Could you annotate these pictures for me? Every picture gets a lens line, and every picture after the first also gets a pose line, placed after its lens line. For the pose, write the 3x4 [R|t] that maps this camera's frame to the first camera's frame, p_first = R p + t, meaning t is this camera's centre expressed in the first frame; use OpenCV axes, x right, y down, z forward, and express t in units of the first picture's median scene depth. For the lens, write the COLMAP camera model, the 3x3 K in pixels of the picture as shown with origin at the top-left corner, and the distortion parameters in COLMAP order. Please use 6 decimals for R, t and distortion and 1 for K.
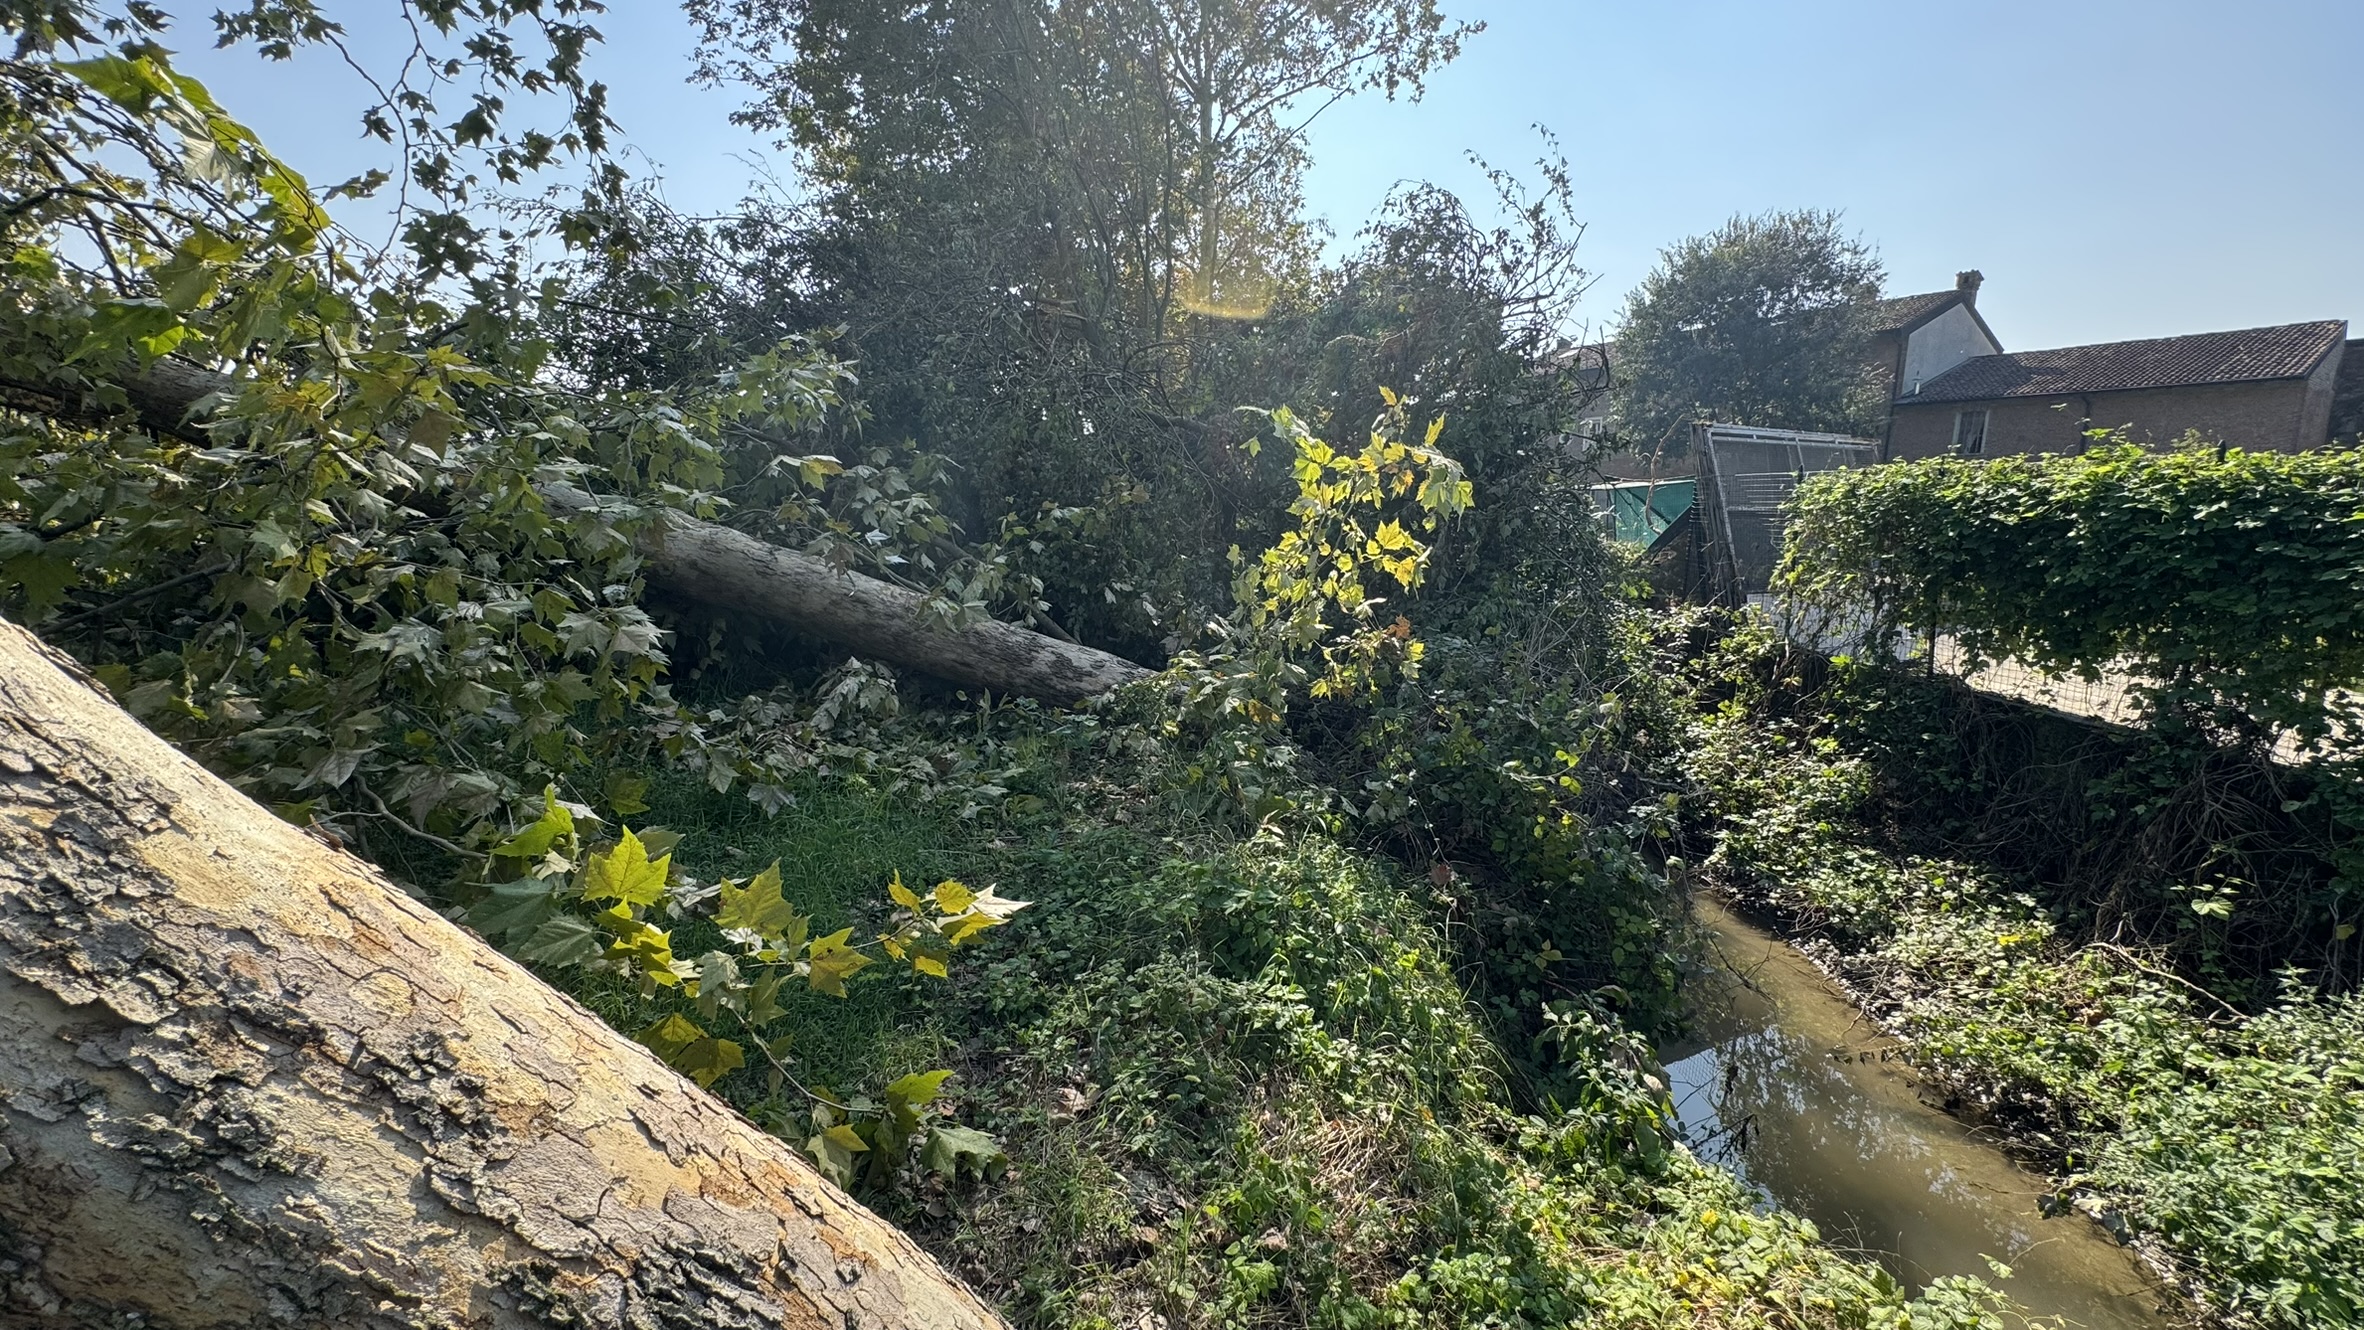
lens RADIAL K [[948.3, 0, 1179.6], [0, 948.3, 667.0], [0, 0, 1]] dist [0.002371, 0.000353]
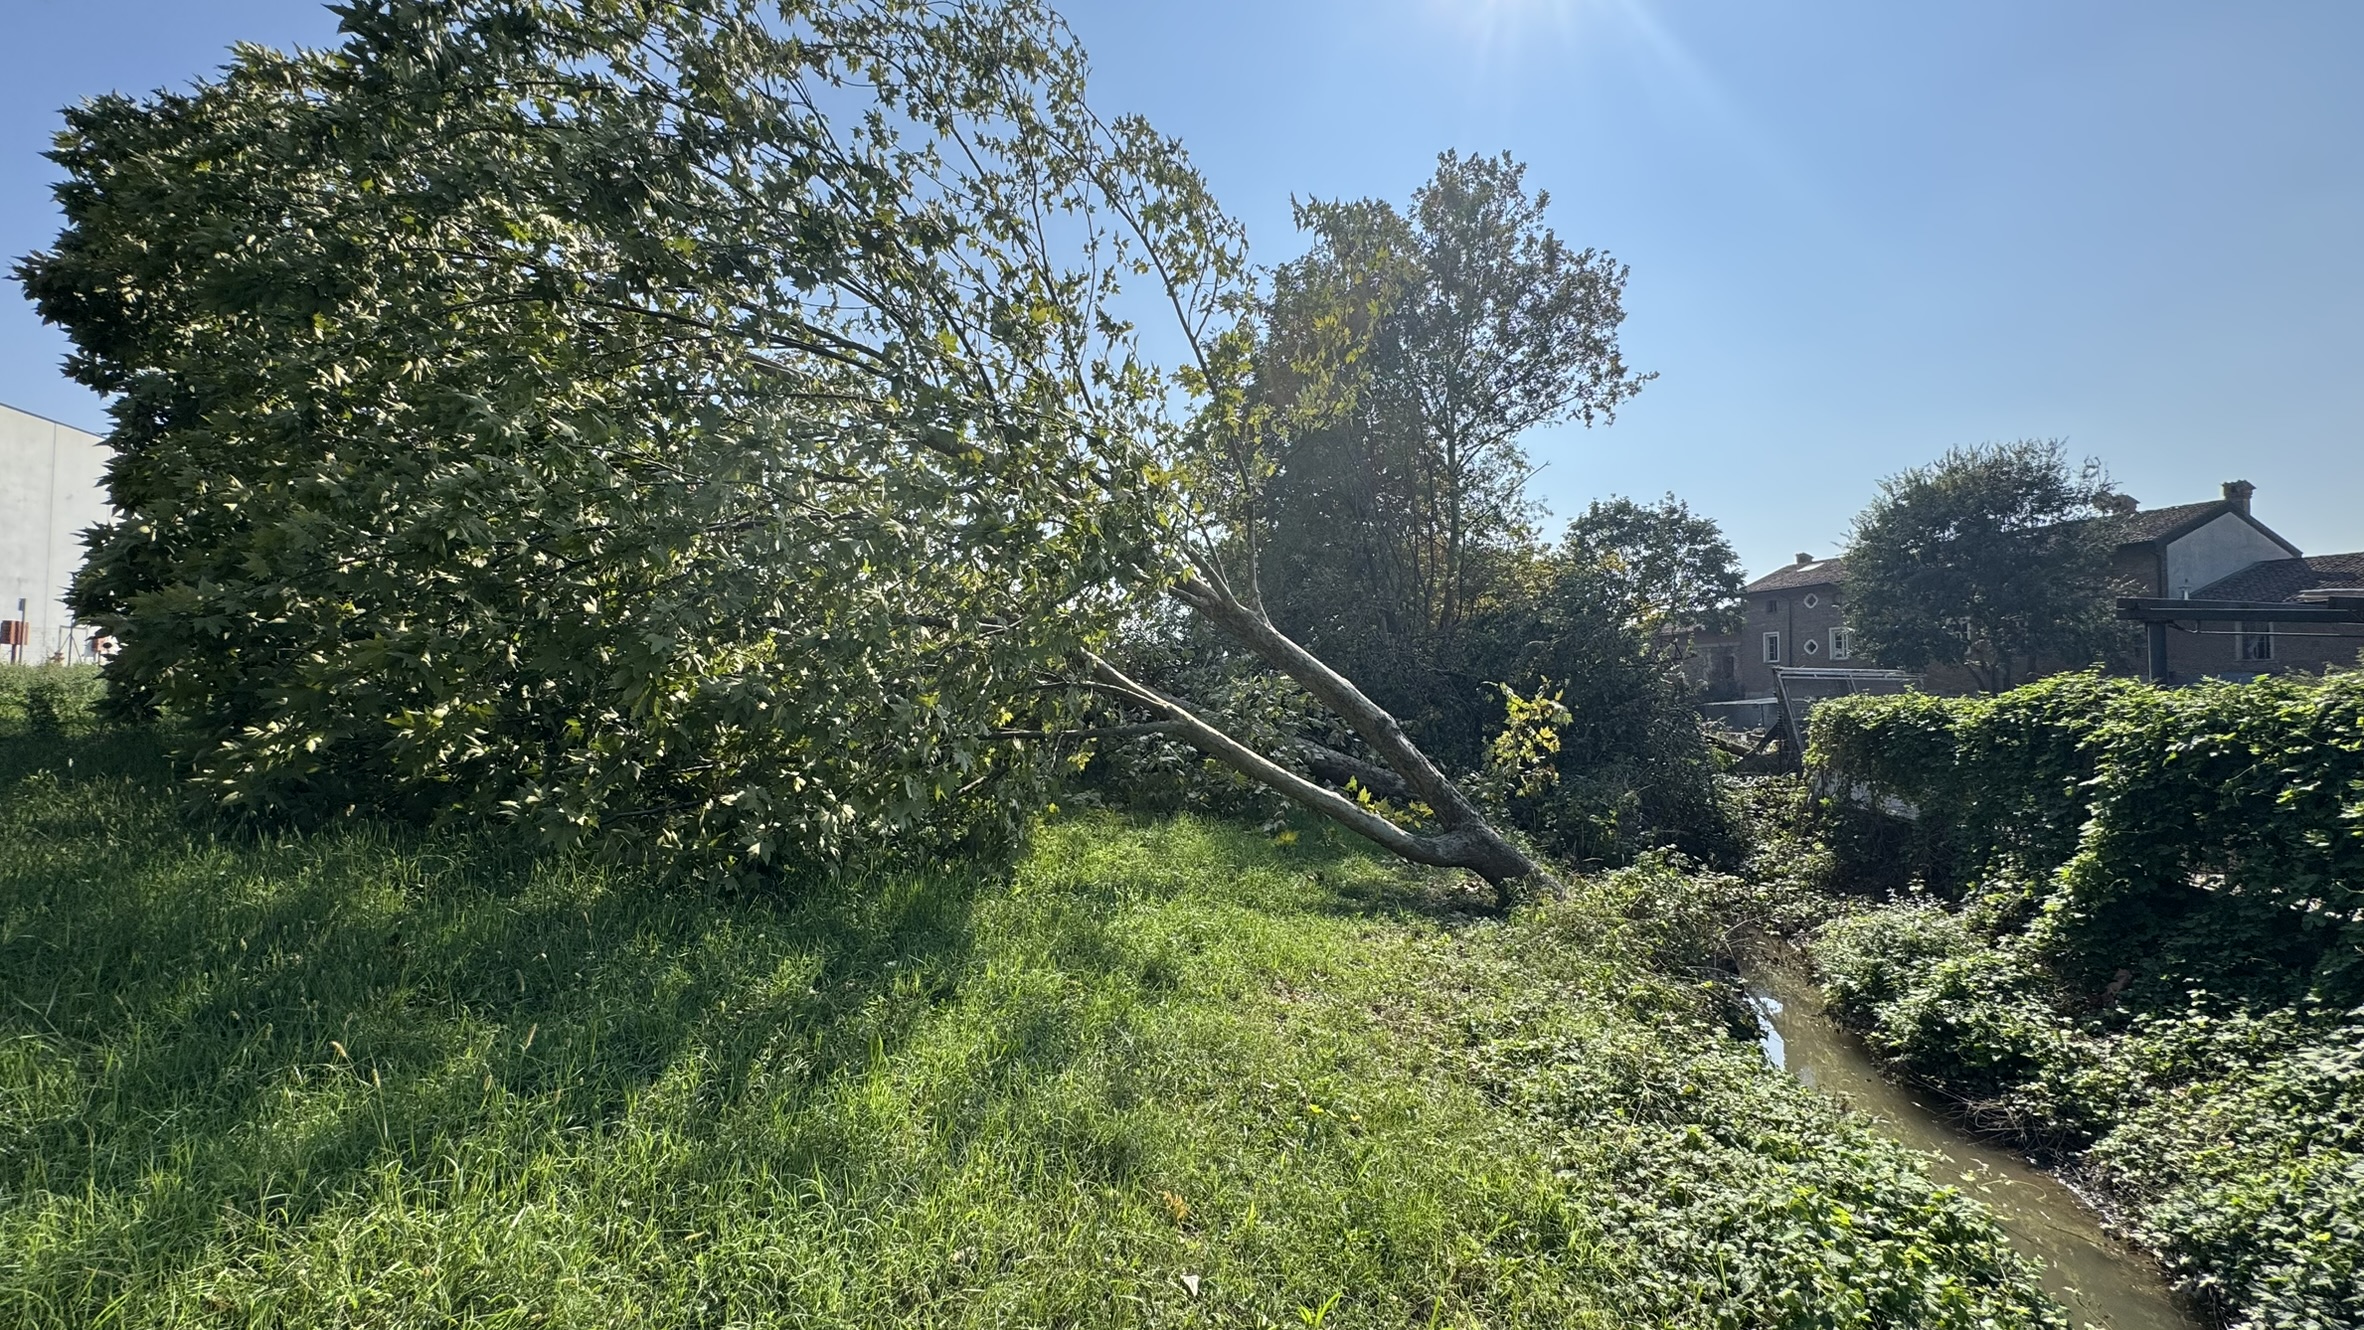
lens RADIAL K [[948.3, 0, 1178.8], [0, 948.3, 664.1], [0, 0, 1]] dist [0.002371, 0.000353]
pose [[0.969552, -0.013744, -0.244500, -0.077877], [-0.038922, 0.977084, -0.209266, 0.175636], [0.241773, 0.212411, 0.946799, -1.174304]]
